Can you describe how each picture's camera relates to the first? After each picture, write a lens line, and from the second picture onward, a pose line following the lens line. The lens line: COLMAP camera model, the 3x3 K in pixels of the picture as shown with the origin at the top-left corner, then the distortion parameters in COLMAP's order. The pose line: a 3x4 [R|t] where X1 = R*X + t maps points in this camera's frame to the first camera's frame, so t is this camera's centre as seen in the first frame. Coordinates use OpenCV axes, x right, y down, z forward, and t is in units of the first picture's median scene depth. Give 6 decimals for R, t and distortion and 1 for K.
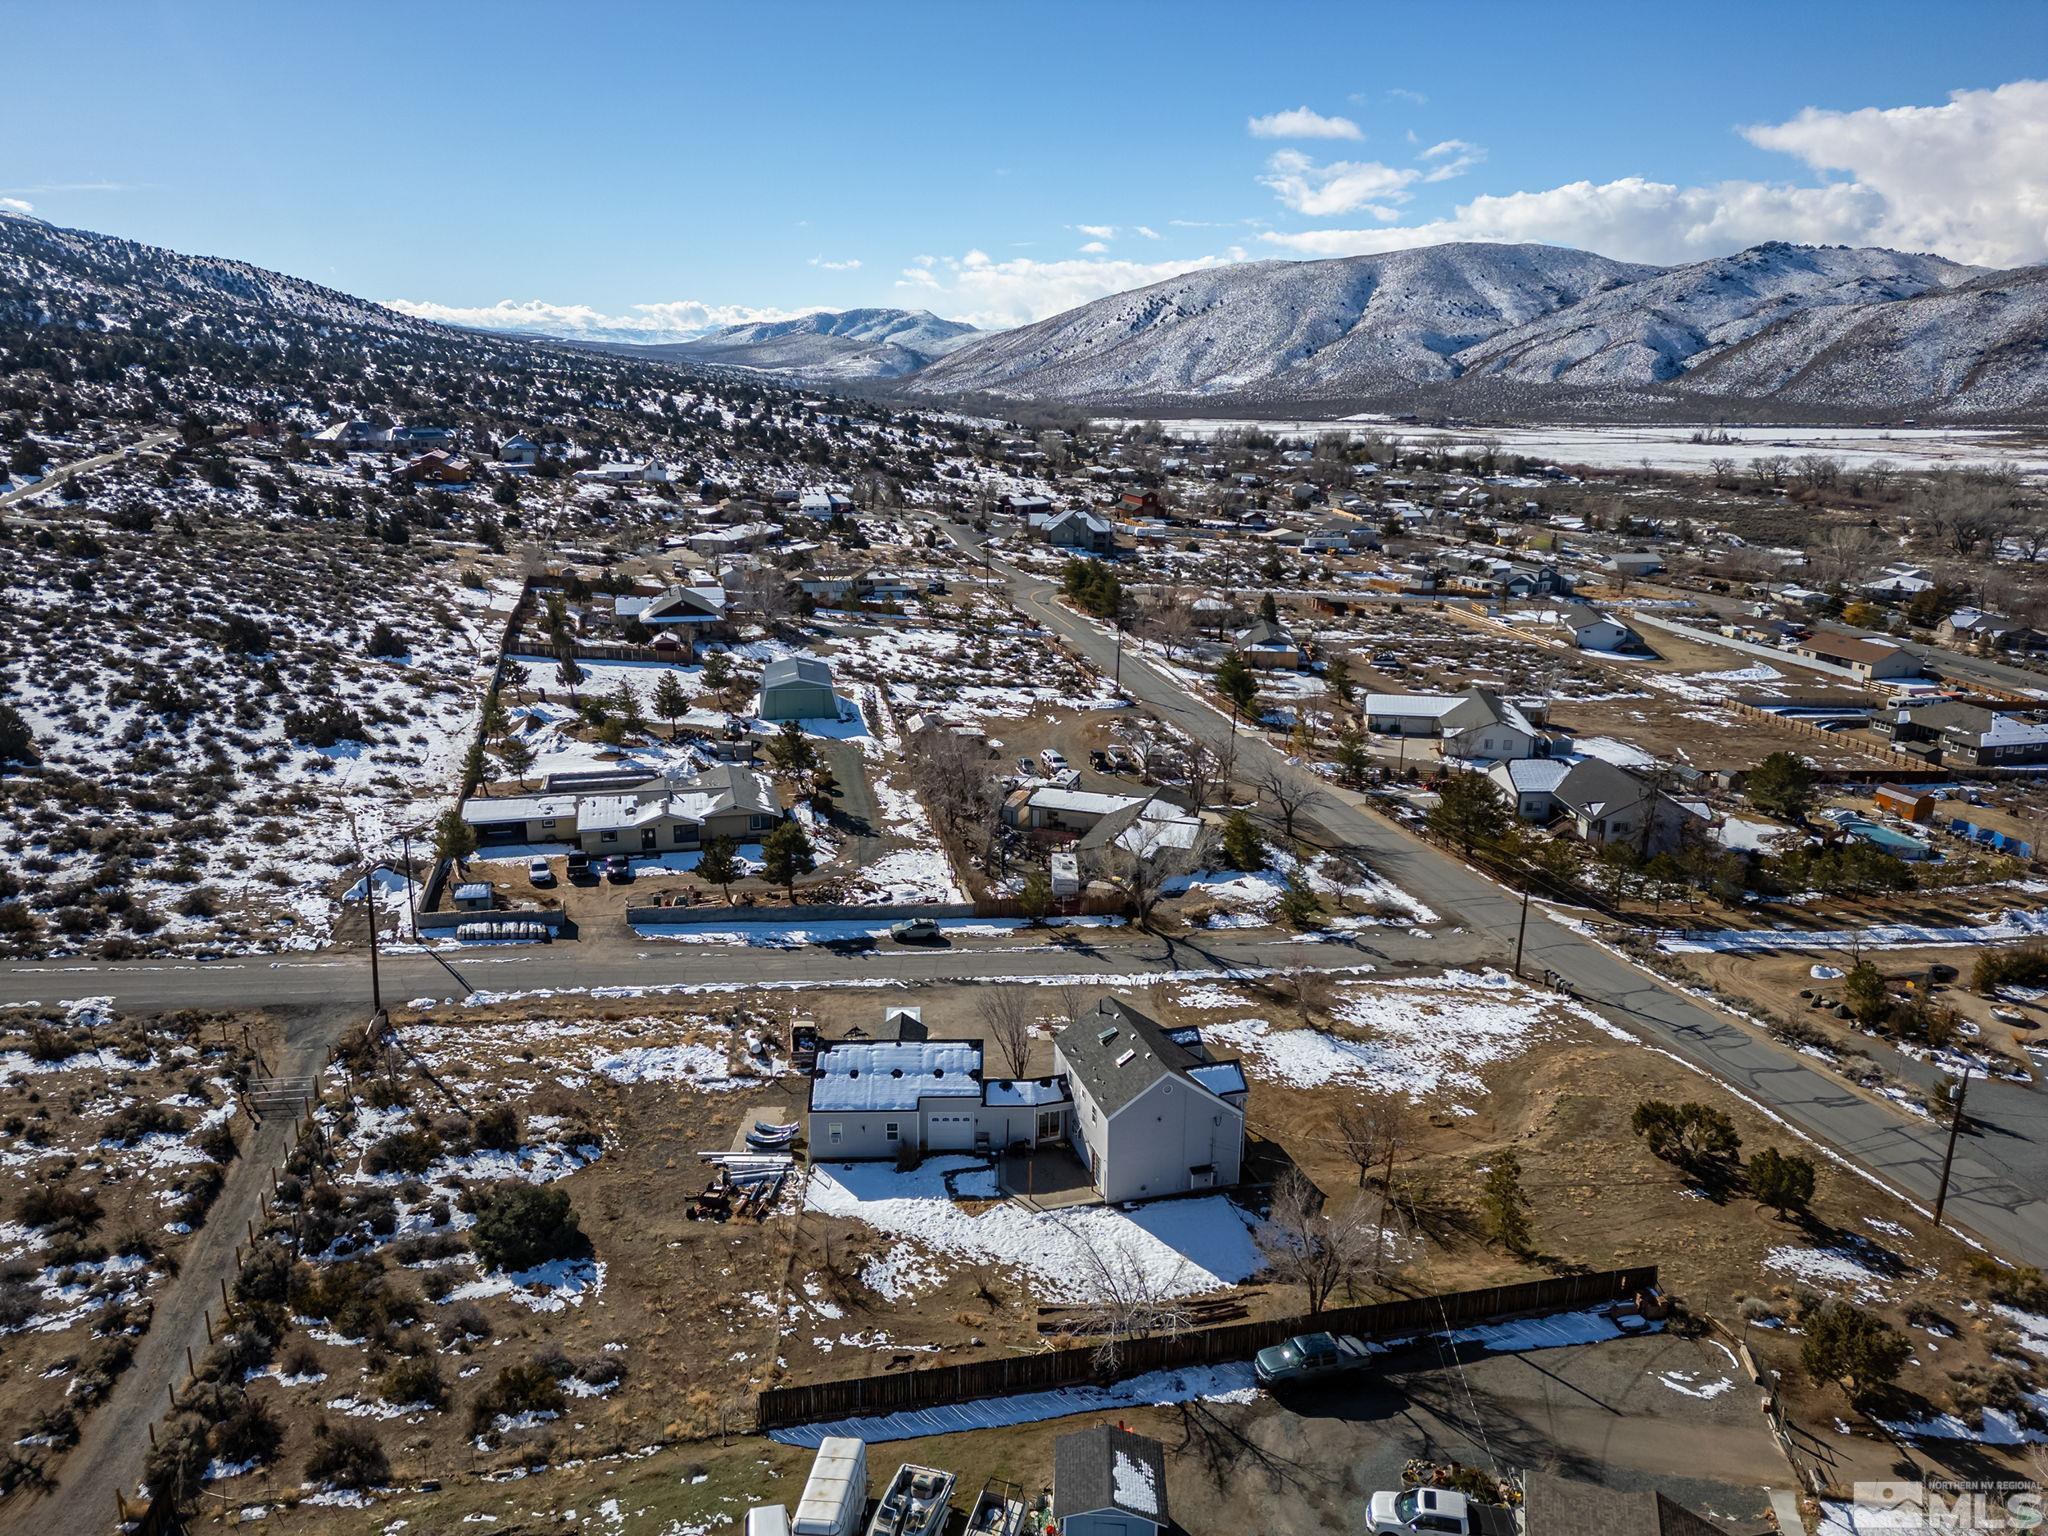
lens RADIAL K [[1412.7, 0, 1024.1], [0, 1412.7, 776.0], [0, 0, 1]] dist [0.095734, -0.058850]
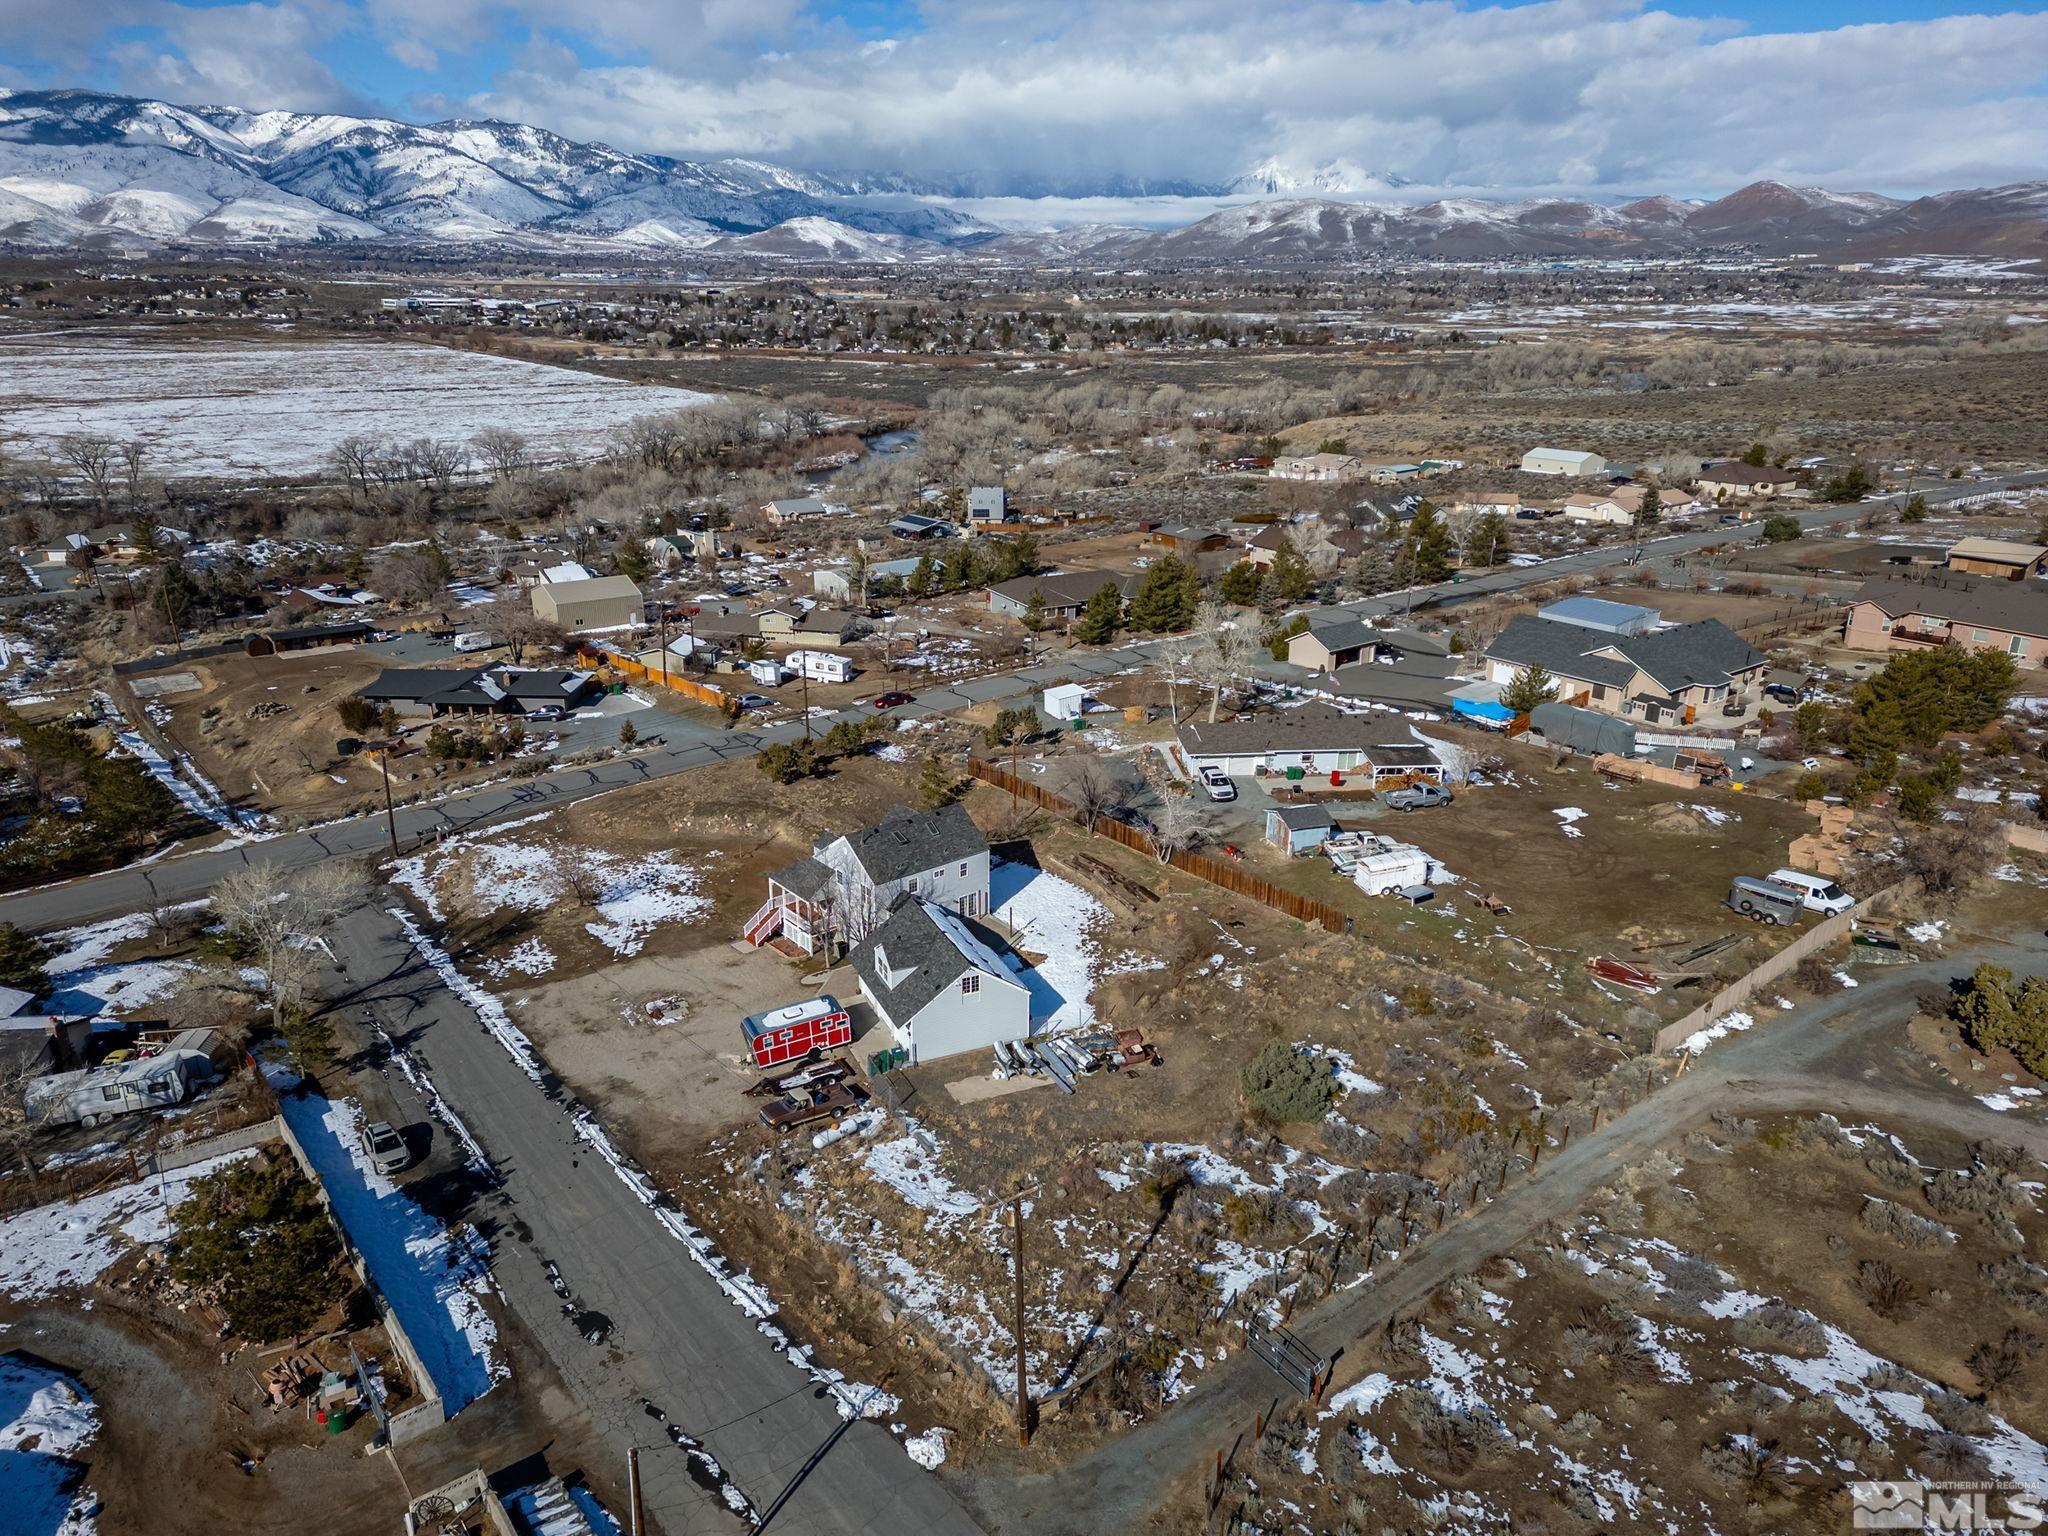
lens RADIAL K [[1412.7, 0, 1024.1], [0, 1412.7, 776.0], [0, 0, 1]] dist [0.095734, -0.058850]
pose [[-0.389723, -0.324716, 0.861786, -0.738457], [0.248174, 0.864127, 0.437830, -0.263948], [-0.886863, 0.384505, -0.256184, 0.905083]]
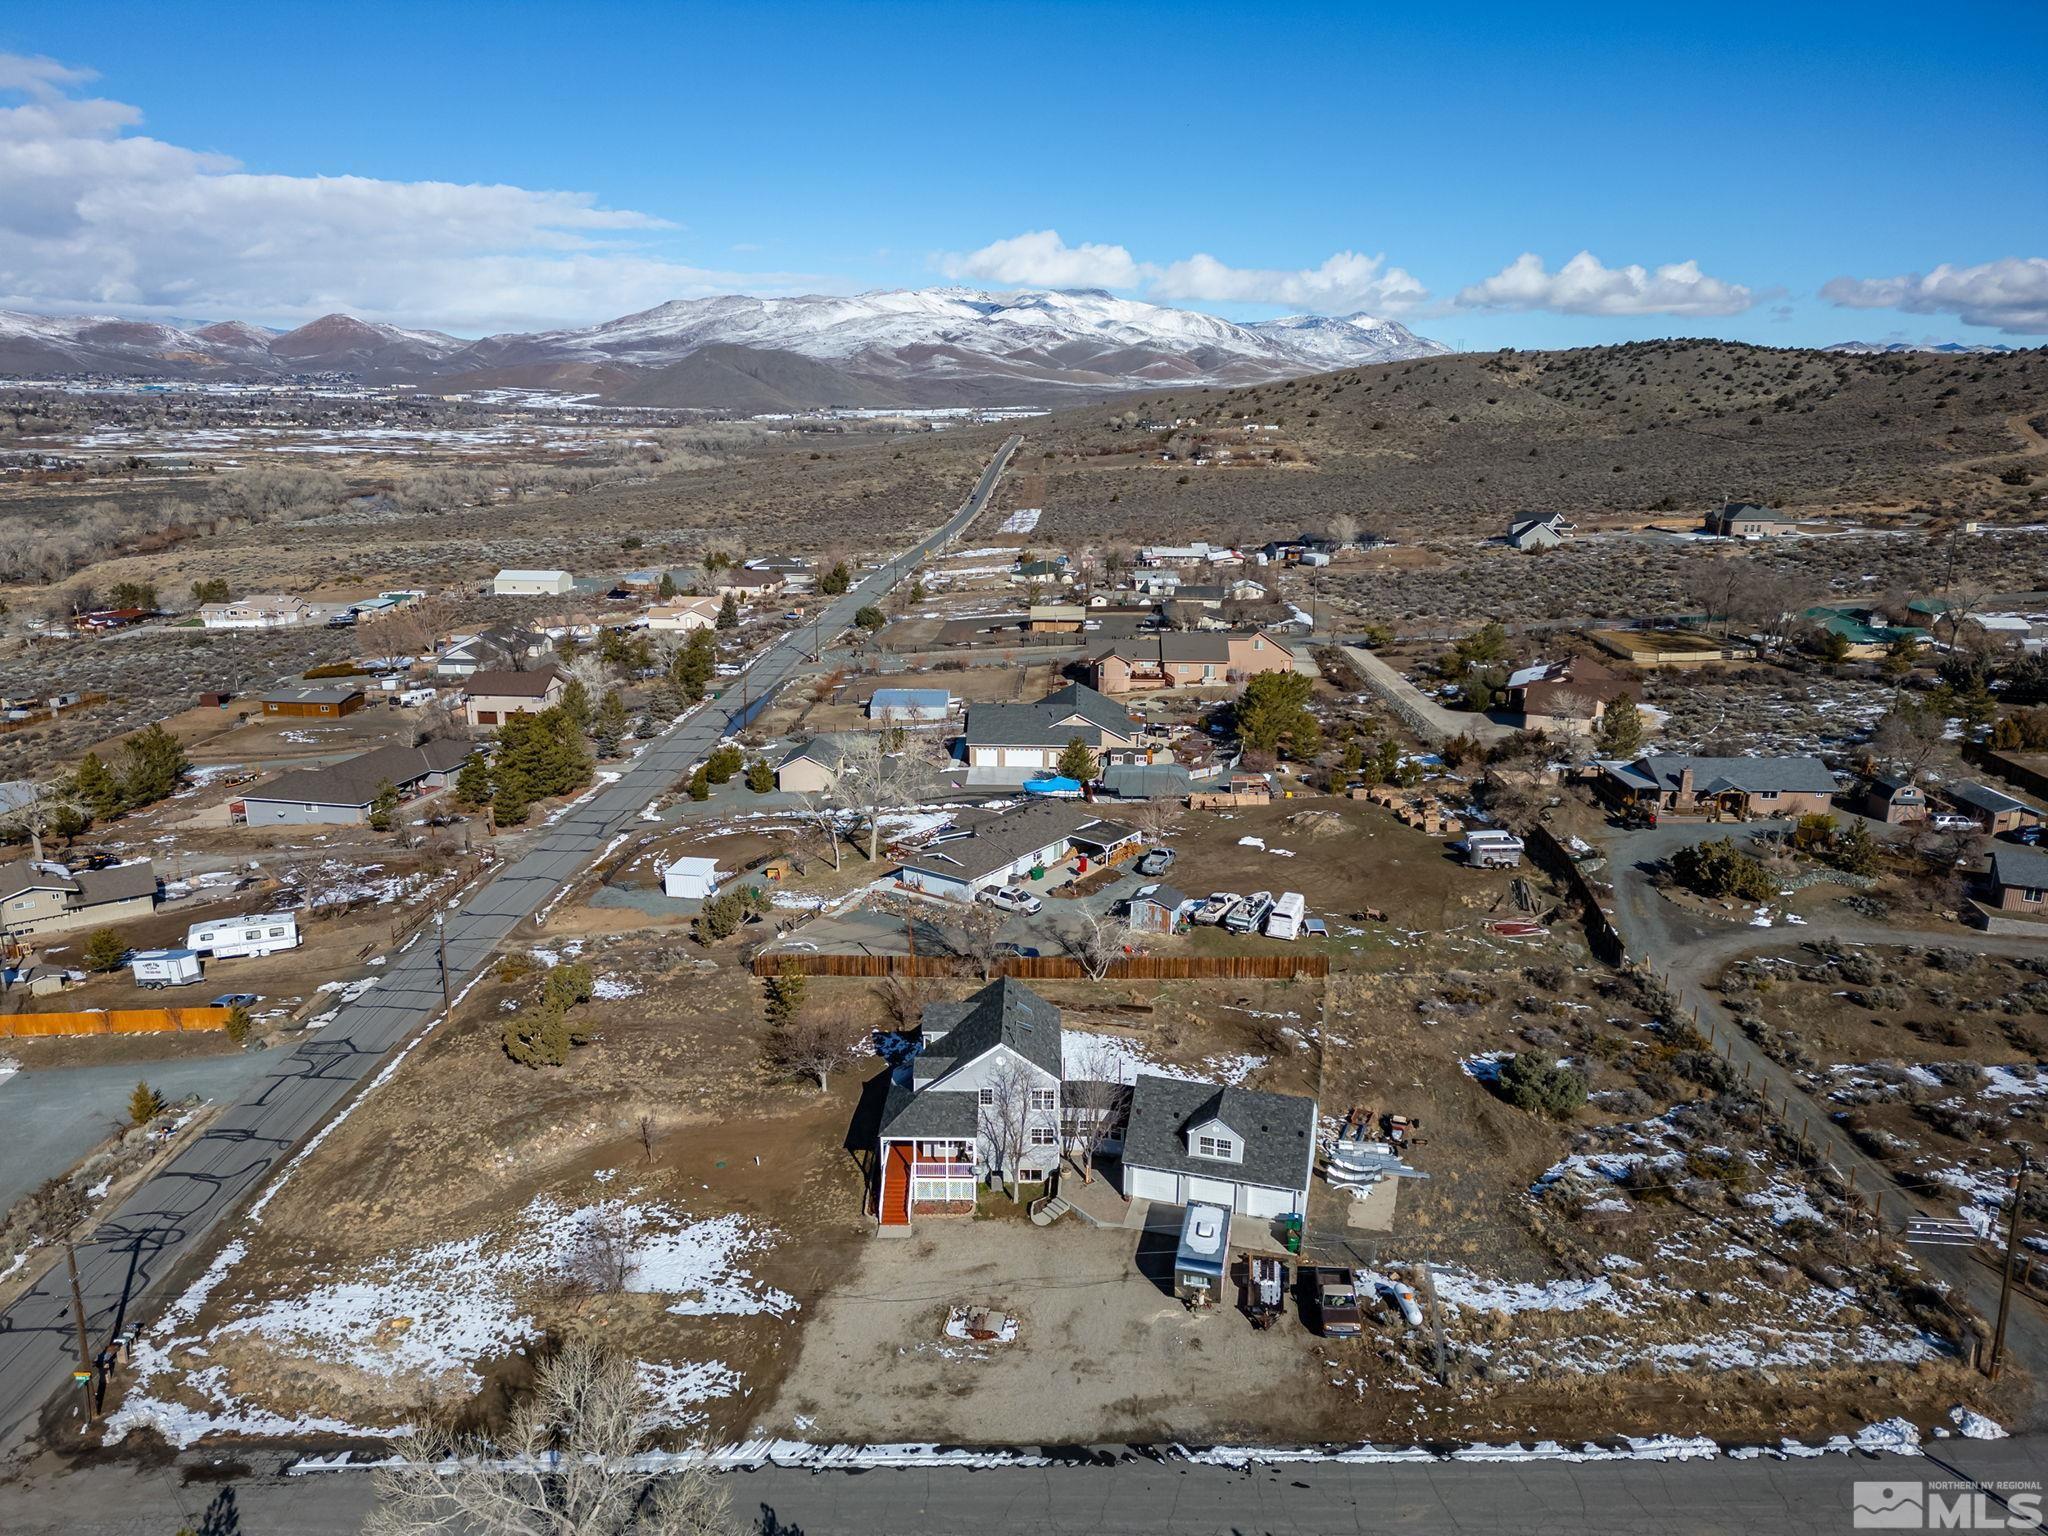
lens RADIAL K [[1412.7, 0, 1024.1], [0, 1412.7, 776.0], [0, 0, 1]] dist [0.095734, -0.058850]
pose [[-0.956431, -0.091982, 0.277090, -0.159258], [0.065156, 0.857893, 0.509681, -0.379876], [-0.284595, 0.505529, -0.814522, 1.330760]]
